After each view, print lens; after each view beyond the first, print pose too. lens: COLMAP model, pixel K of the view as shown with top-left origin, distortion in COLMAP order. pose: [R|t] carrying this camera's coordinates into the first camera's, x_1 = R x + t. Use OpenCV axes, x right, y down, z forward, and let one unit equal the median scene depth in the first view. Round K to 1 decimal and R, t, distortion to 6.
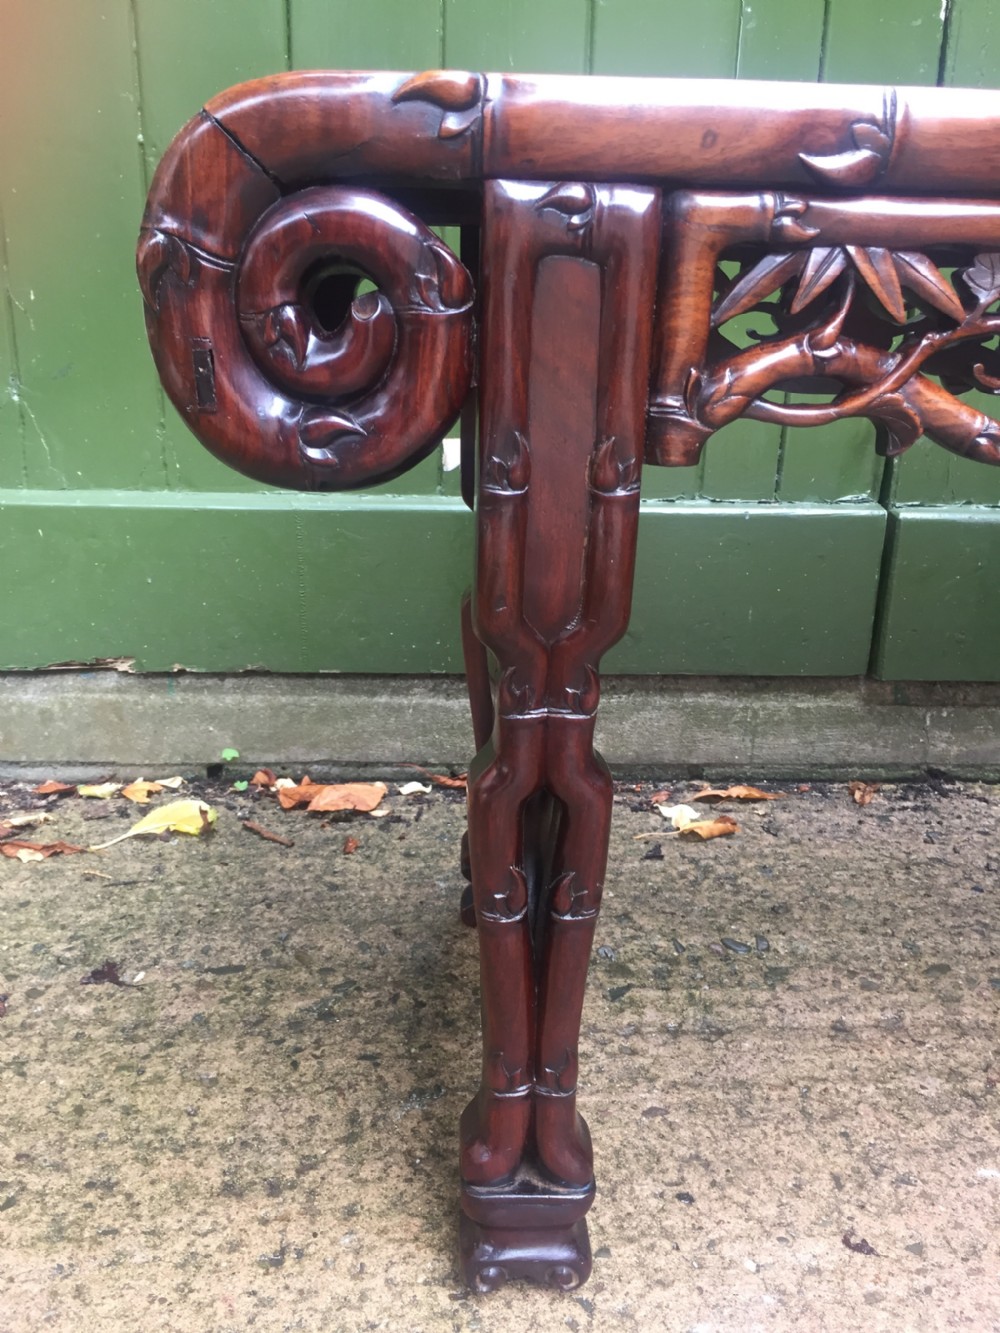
lens RADIAL K [[1146.6, 0, 508.8], [0, 1146.6, 668.2], [0, 0, 1]] dist [0.082042, -0.118935]
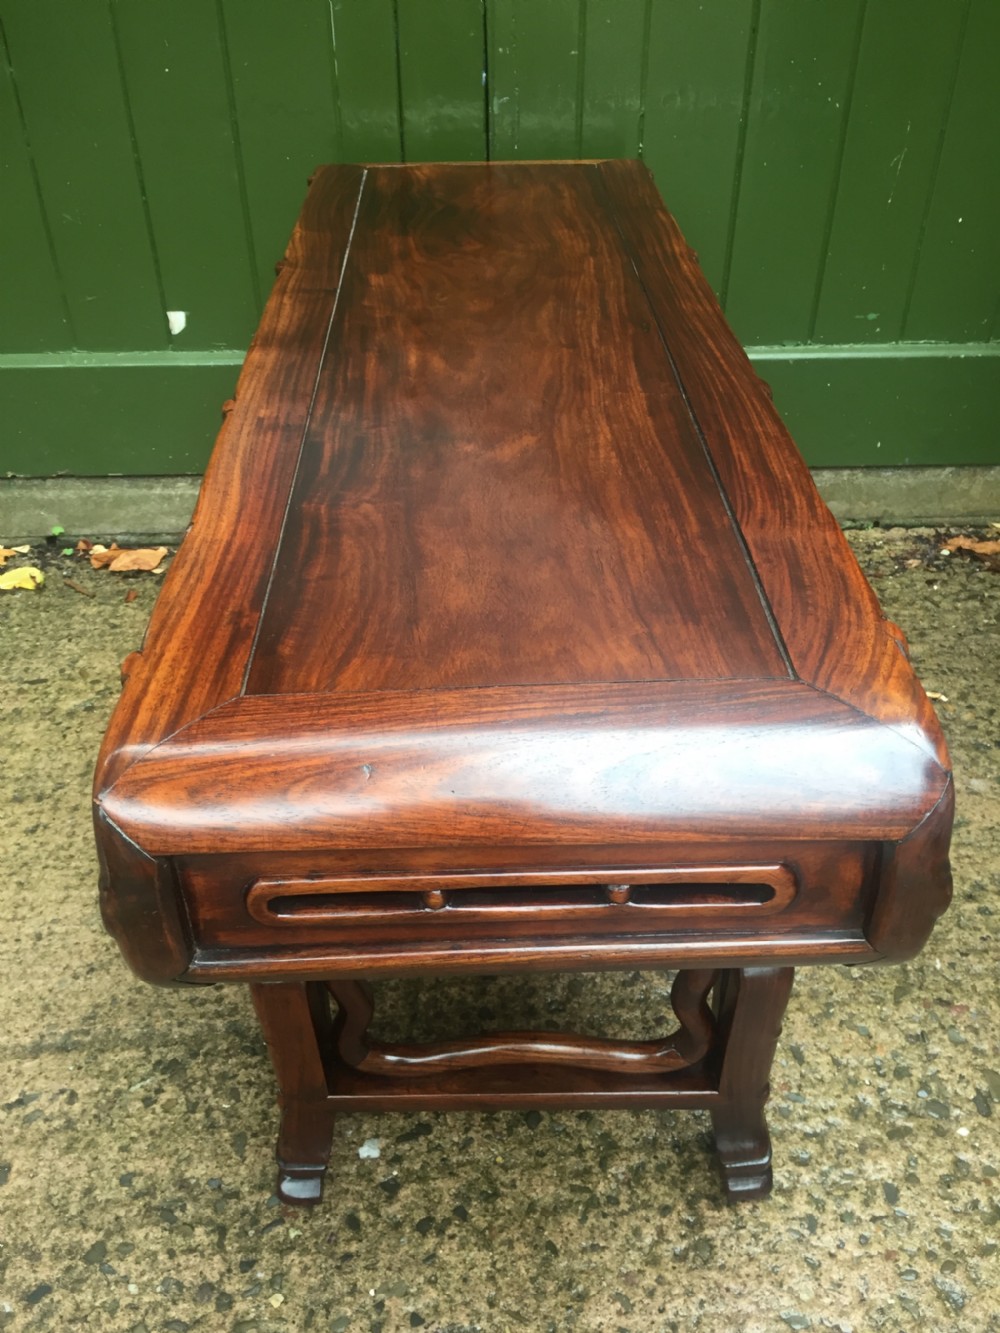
lens RADIAL K [[1146.6, 0, 511.2], [0, 1146.6, 667.2], [0, 0, 1]] dist [0.082042, -0.118935]
pose [[0.999490, -0.012876, -0.029229, 0.466604], [0.021279, 0.950906, 0.308747, -0.251390], [0.023819, -0.309211, 0.950695, -0.555768]]
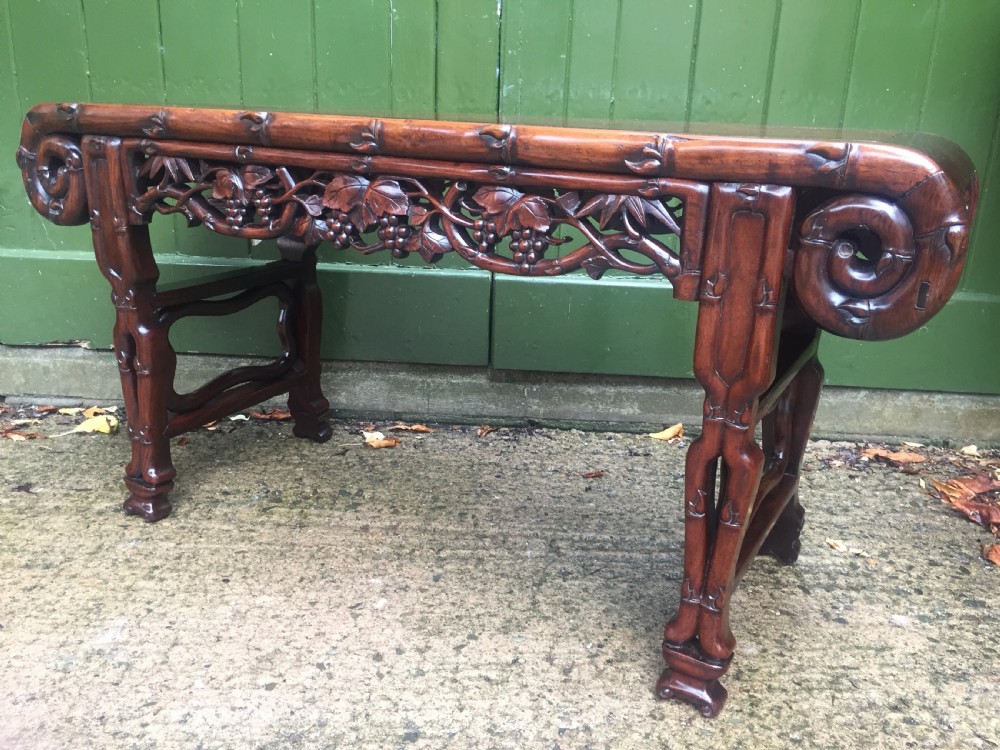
lens RADIAL K [[860.2, 0, 510.4], [0, 860.2, 373.2], [0, 0, 1]] dist [0.082042, -0.118935]
pose [[0.995940, 0.037894, -0.081656, 0.567189], [-0.039473, 0.999062, -0.017806, 0.050660], [0.080904, 0.020957, 0.996502, -0.422990]]
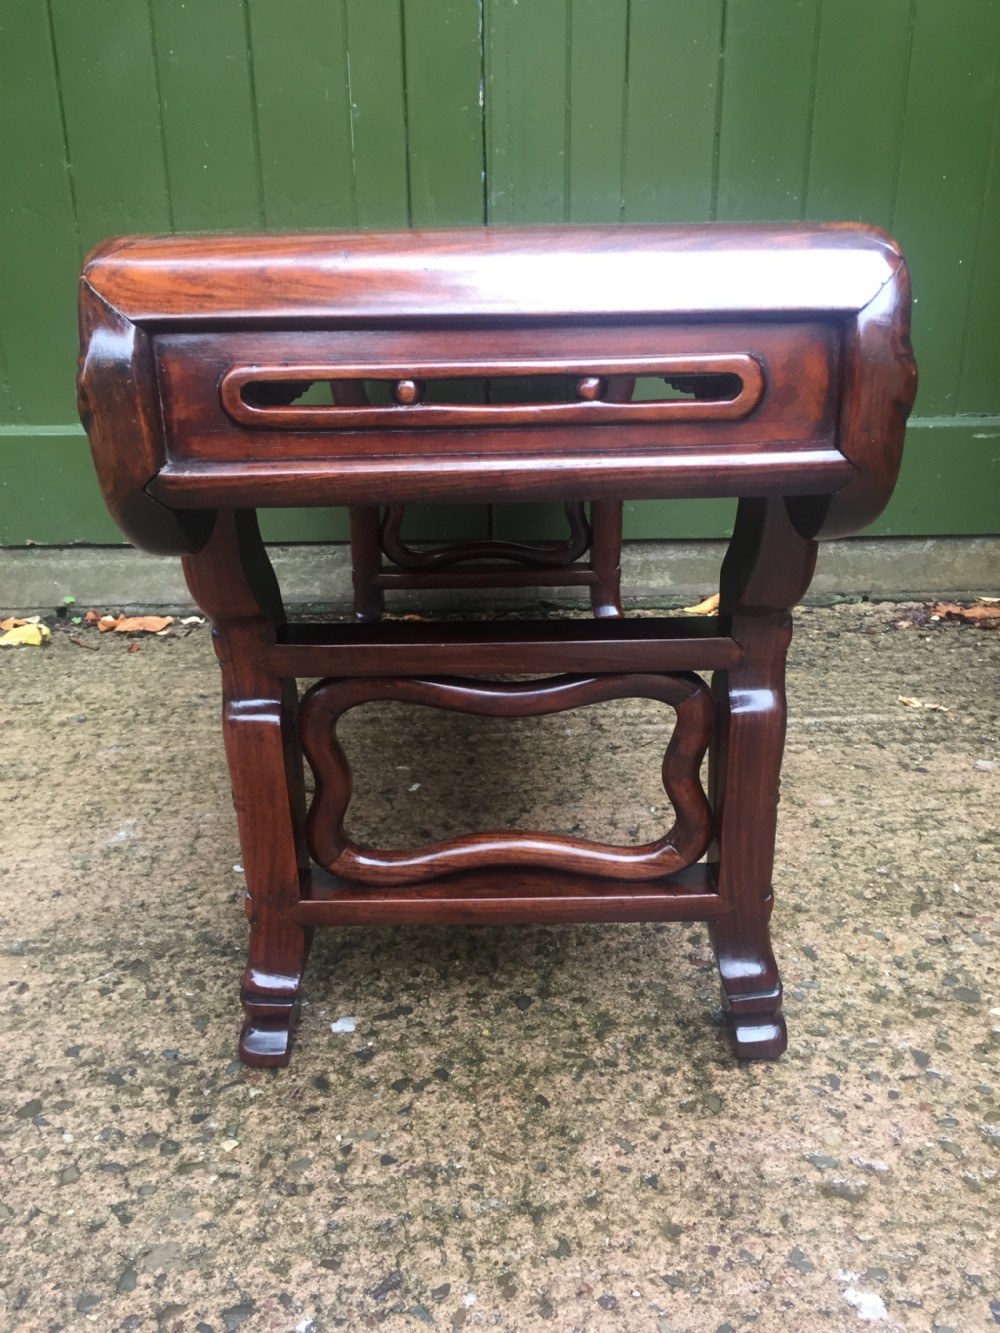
lens RADIAL K [[1146.6, 0, 515.1], [0, 1146.6, 670.2], [0, 0, 1]] dist [0.082042, -0.118935]
pose [[0.999263, -0.023841, -0.030085, 0.478896], [0.024999, 0.998937, 0.038721, 0.150907], [0.029130, -0.039444, 0.998797, -0.630234]]
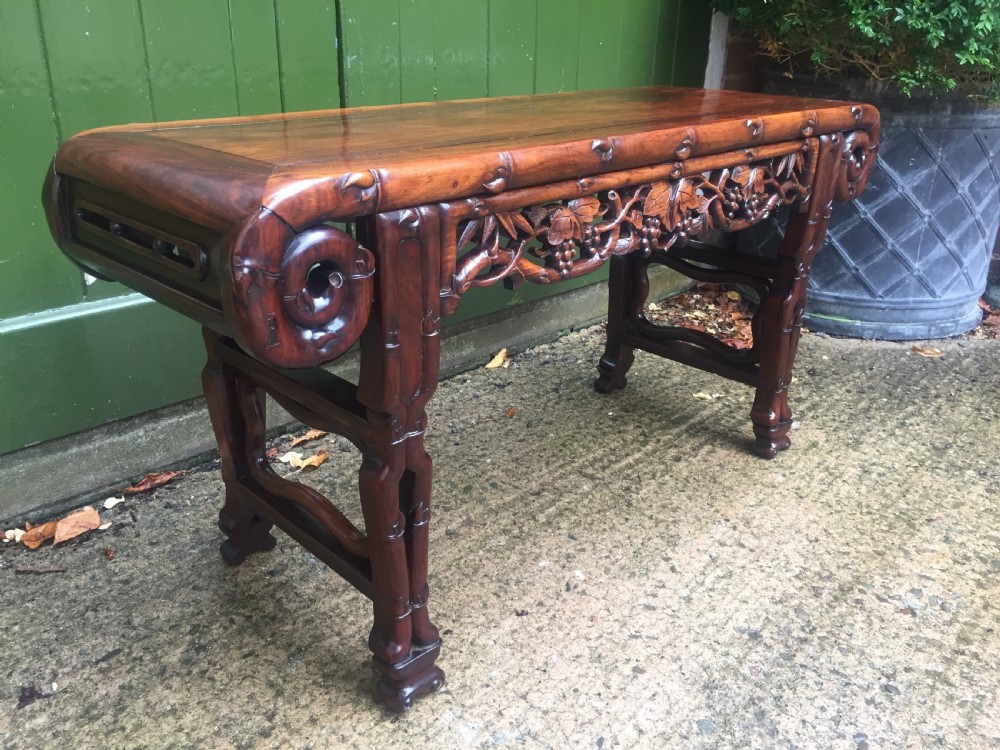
lens RADIAL K [[860.2, 0, 503.8], [0, 860.2, 365.4], [0, 0, 1]] dist [0.082042, -0.118935]
pose [[0.743412, -0.261426, 0.615625, -0.426476], [0.206797, 0.965188, 0.160146, -0.165723], [-0.636061, 0.008255, 0.771595, -0.188854]]
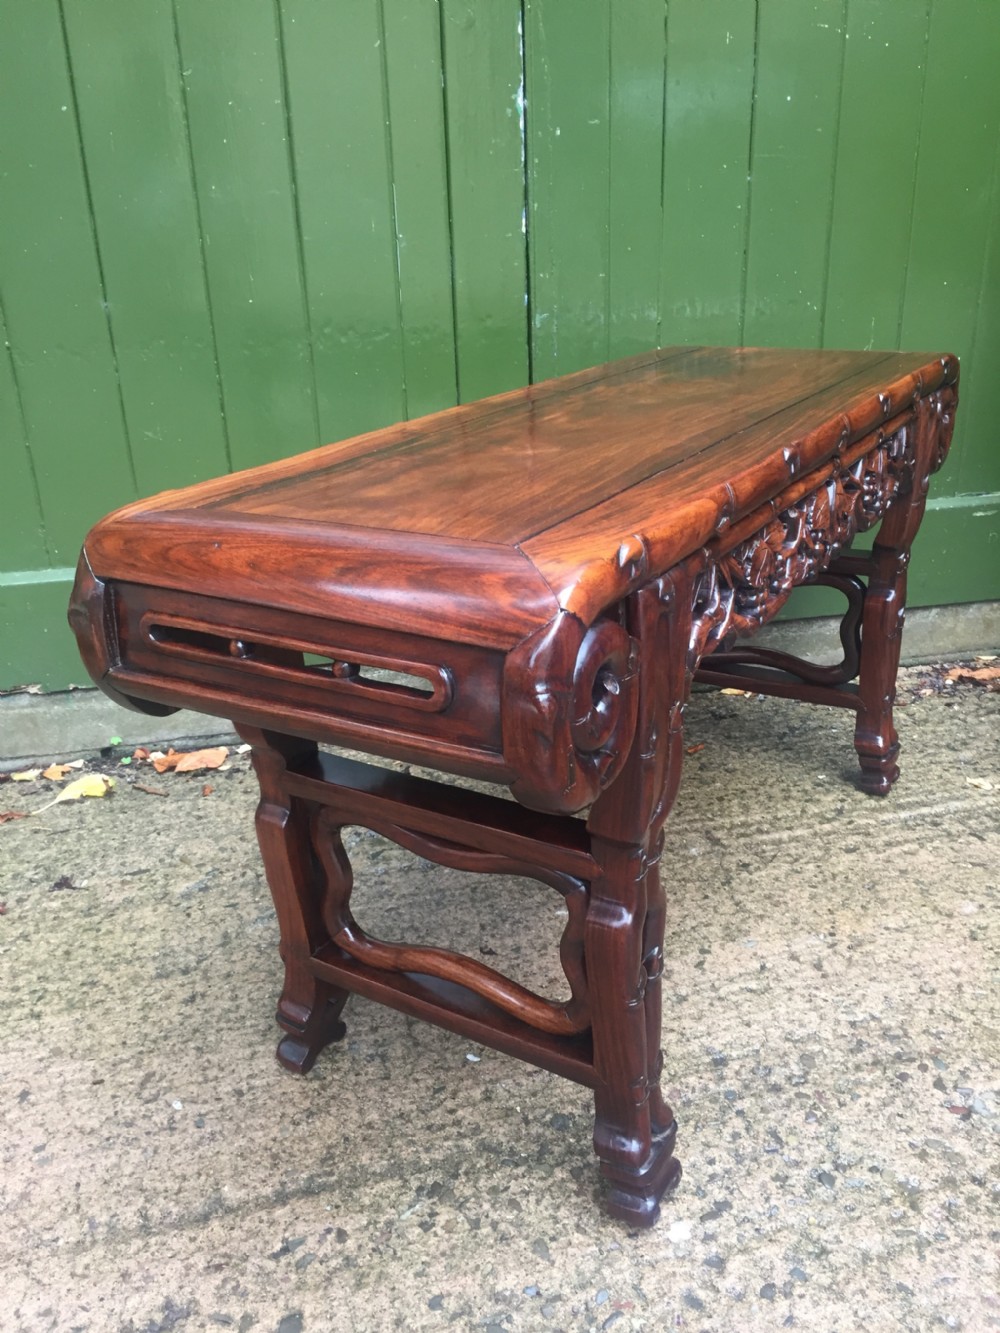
lens RADIAL K [[1146.6, 0, 508.7], [0, 1146.6, 665.7], [0, 0, 1]] dist [0.082042, -0.118935]
pose [[0.986132, -0.107463, 0.126471, 0.092617], [0.099828, 0.992863, 0.065247, -0.080944], [-0.132580, -0.051716, 0.989822, -0.636803]]
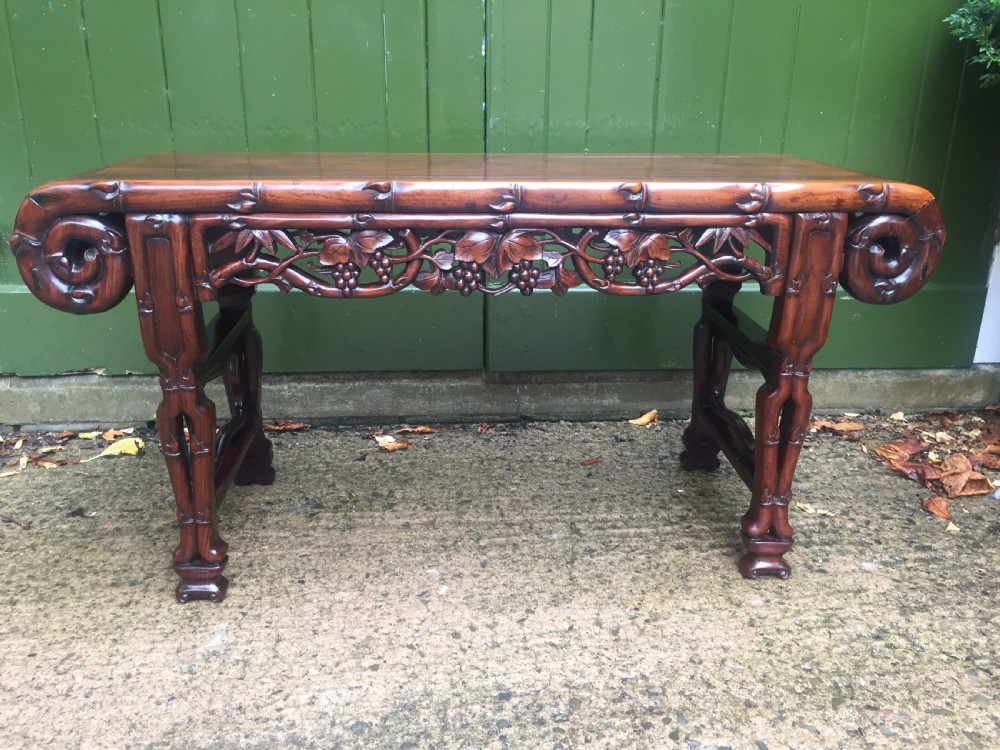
lens RADIAL K [[860.2, 0, 509.1], [0, 860.2, 372.0], [0, 0, 1]] dist [0.082042, -0.118935]
pose [[0.999432, -0.020058, 0.027066, 0.390886], [0.019810, 0.999760, 0.009364, -0.001976], [-0.027247, -0.008823, 0.999590, -0.609856]]
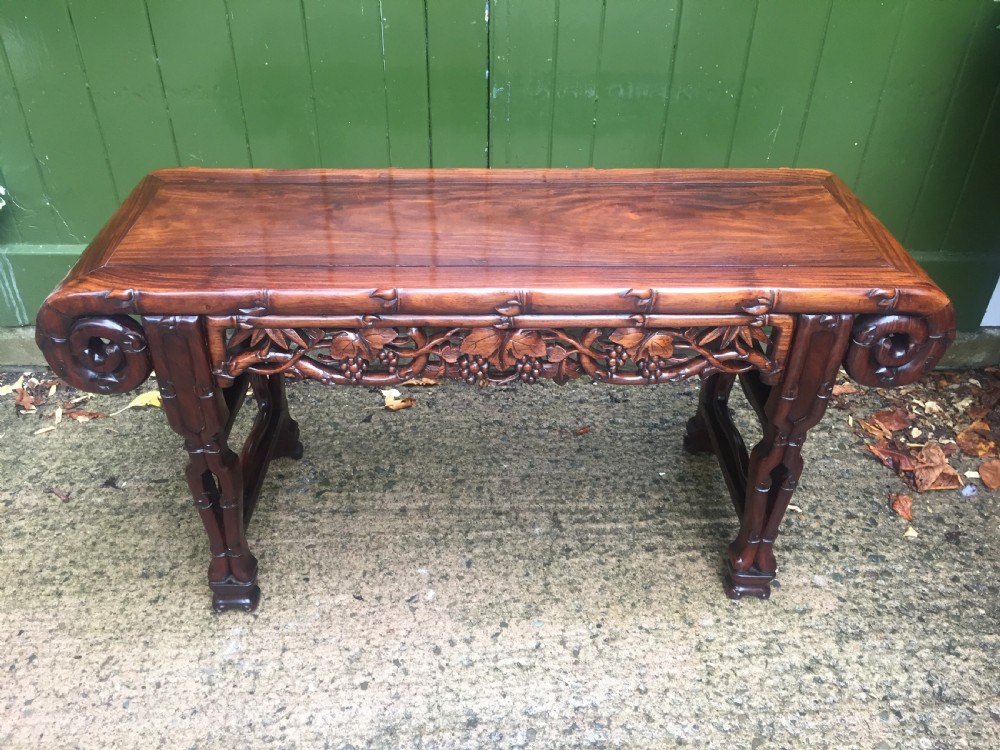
lens RADIAL K [[860.2, 0, 510.9], [0, 860.2, 368.0], [0, 0, 1]] dist [0.082042, -0.118935]
pose [[0.999624, 0.011165, -0.025040, 0.489434], [-0.003457, 0.957364, 0.288865, -0.454414], [0.027198, -0.288670, 0.957042, -0.600133]]
